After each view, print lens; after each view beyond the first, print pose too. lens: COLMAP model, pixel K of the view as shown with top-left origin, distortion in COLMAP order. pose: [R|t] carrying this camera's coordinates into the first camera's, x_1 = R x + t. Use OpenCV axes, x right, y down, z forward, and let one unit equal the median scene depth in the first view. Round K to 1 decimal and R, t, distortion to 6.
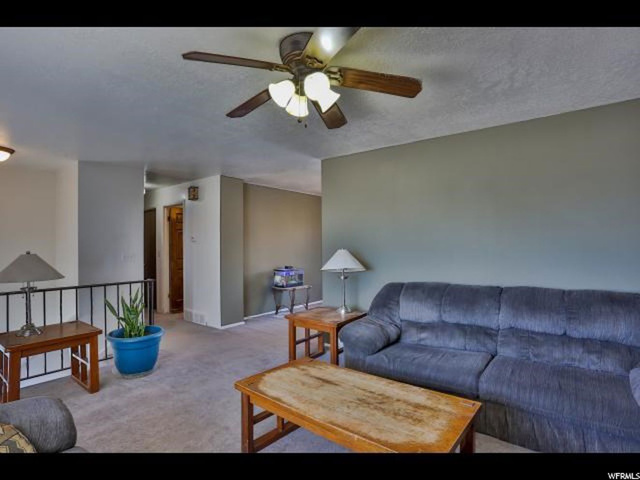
lens RADIAL K [[335.5, 0, 315.9], [0, 335.5, 240.2], [0, 0, 1]] dist [-0.041444, 0.000903]
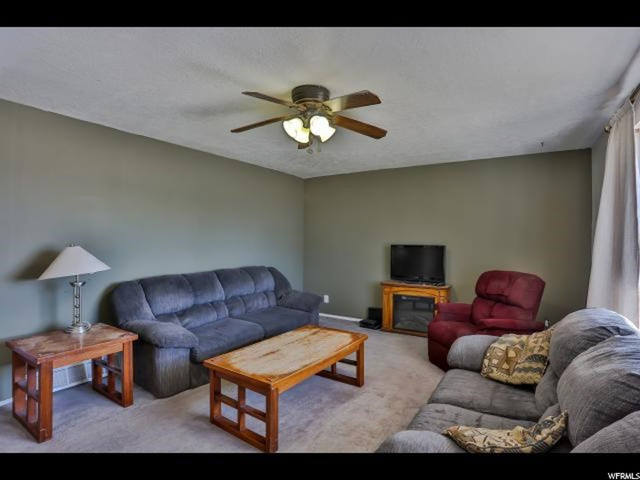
lens RADIAL K [[335.5, 0, 315.9], [0, 335.5, 240.2], [0, 0, 1]] dist [-0.041444, 0.000903]
pose [[-0.075367, 0.002726, 0.997152, -1.110077], [-0.011110, 0.999932, -0.003573, 0.016032], [-0.997094, -0.011348, -0.075332, 0.872769]]
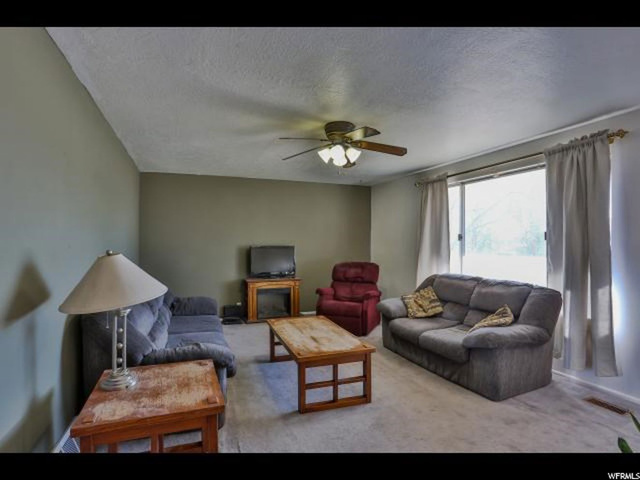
lens RADIAL K [[335.5, 0, 315.9], [0, 335.5, 240.2], [0, 0, 1]] dist [-0.041444, 0.000903]
pose [[-0.856372, 0.005739, 0.516328, -0.665082], [-0.001259, 0.999912, -0.013201, 0.020471], [-0.516358, -0.011955, -0.856289, 2.071780]]
